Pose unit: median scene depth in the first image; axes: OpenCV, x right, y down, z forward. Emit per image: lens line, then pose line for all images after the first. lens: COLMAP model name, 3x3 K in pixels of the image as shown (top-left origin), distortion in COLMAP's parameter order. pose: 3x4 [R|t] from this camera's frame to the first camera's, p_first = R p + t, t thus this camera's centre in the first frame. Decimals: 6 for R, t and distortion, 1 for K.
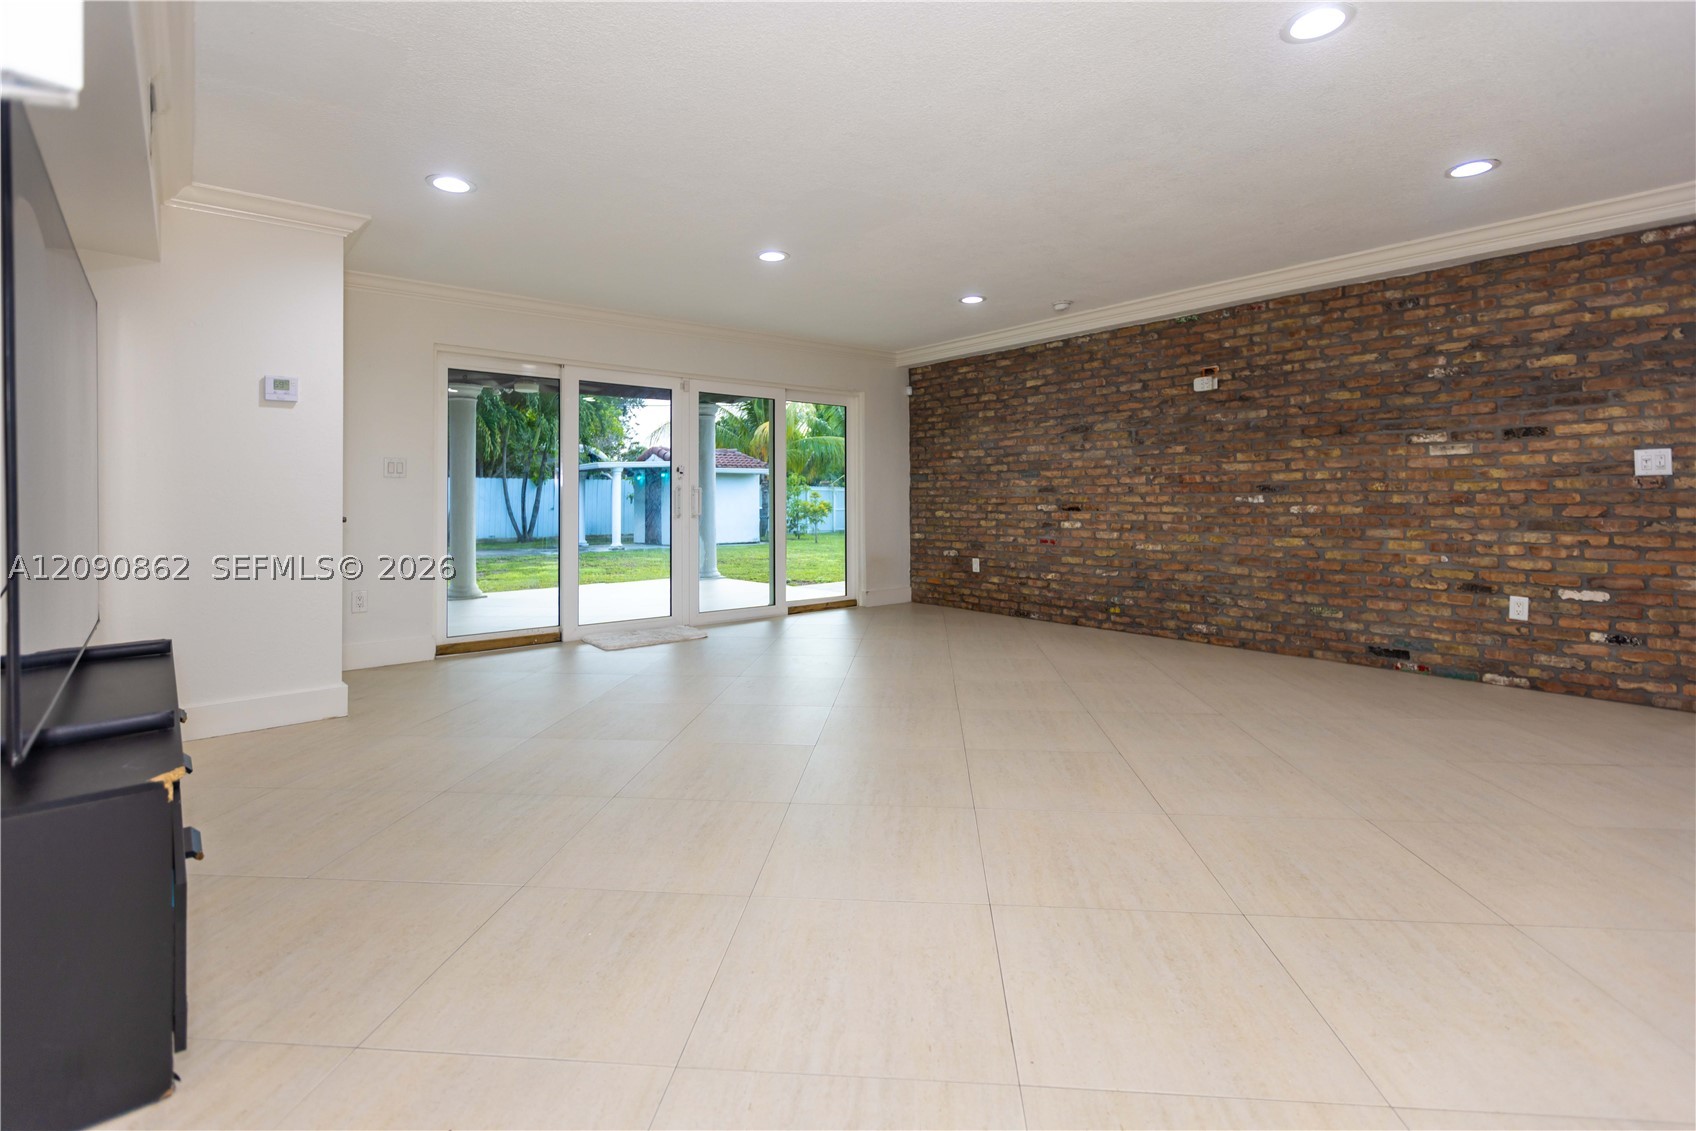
lens RADIAL K [[778.3, 0, 858.3], [0, 778.3, 499.8], [0, 0, 1]] dist [-0.000340, 0.000123]
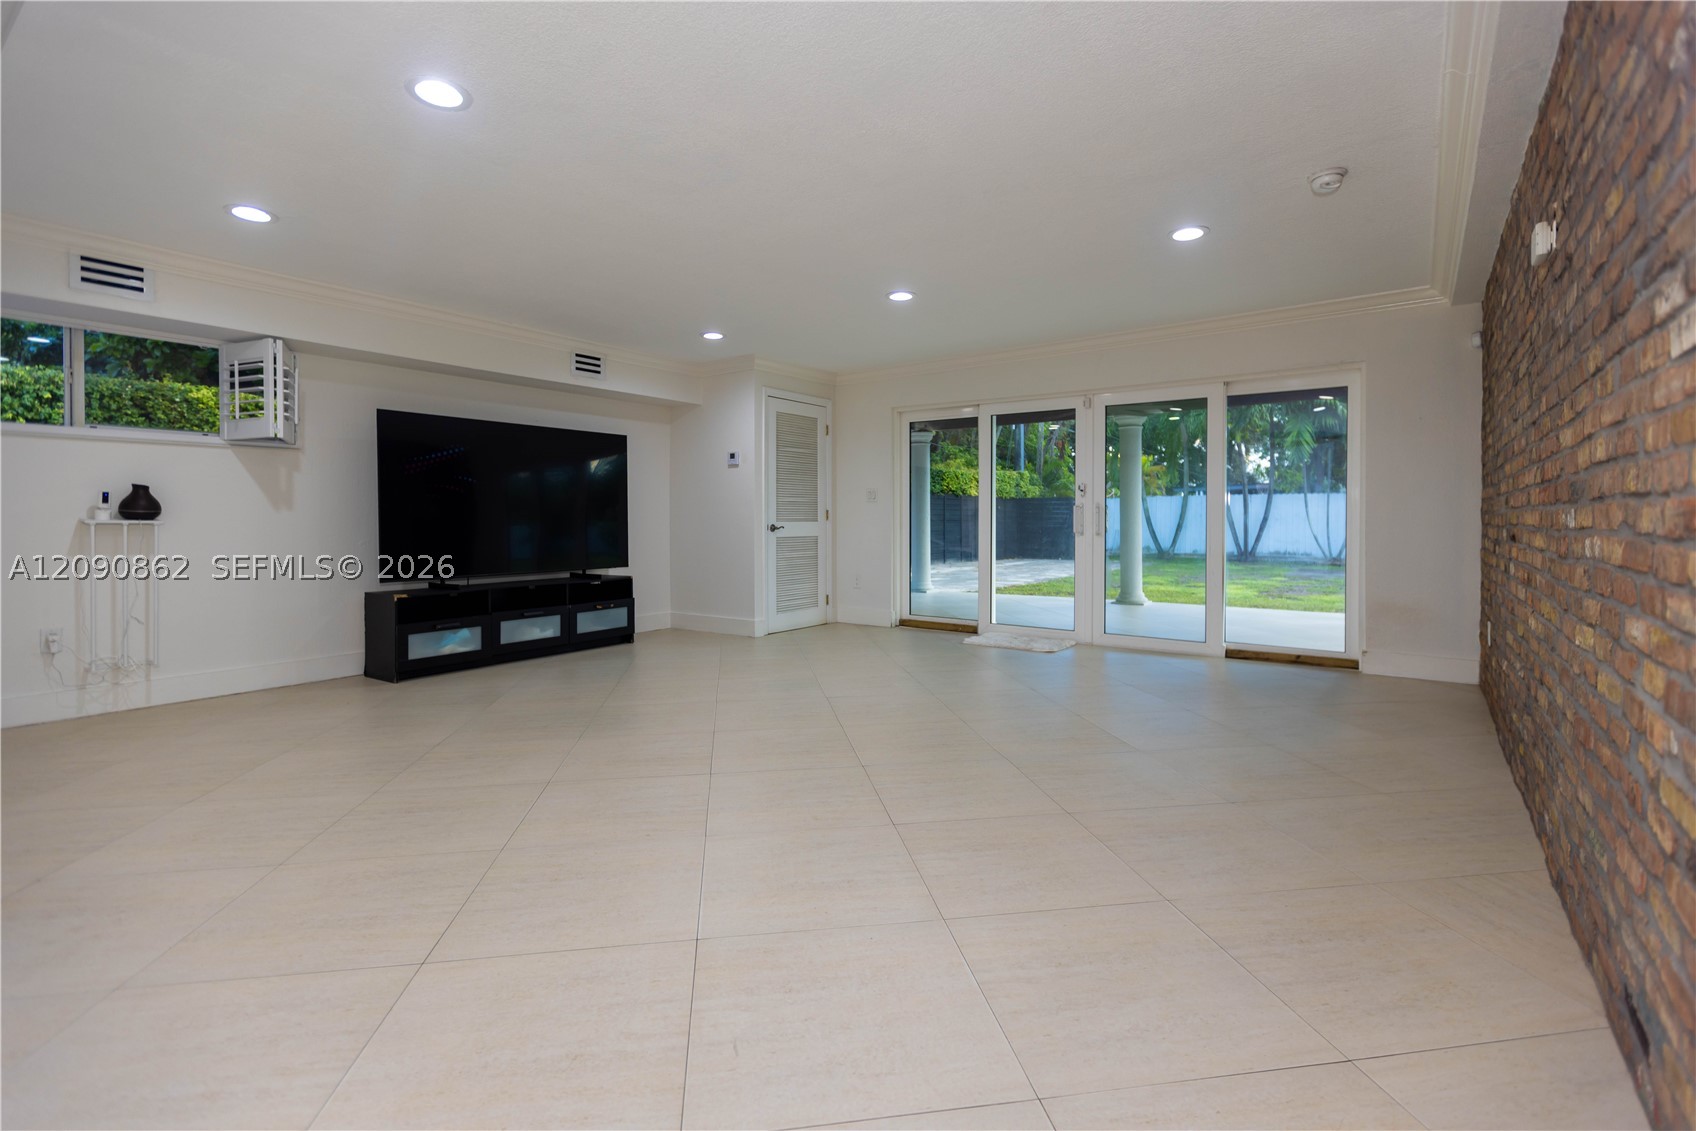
lens RADIAL K [[778.3, 0, 858.3], [0, 778.3, 499.8], [0, 0, 1]] dist [-0.000340, 0.000123]
pose [[0.228315, -0.020559, -0.973370, 0.730988], [-0.001696, 0.999767, -0.021515, 0.000668], [0.973586, 0.006563, 0.228227, 0.523598]]
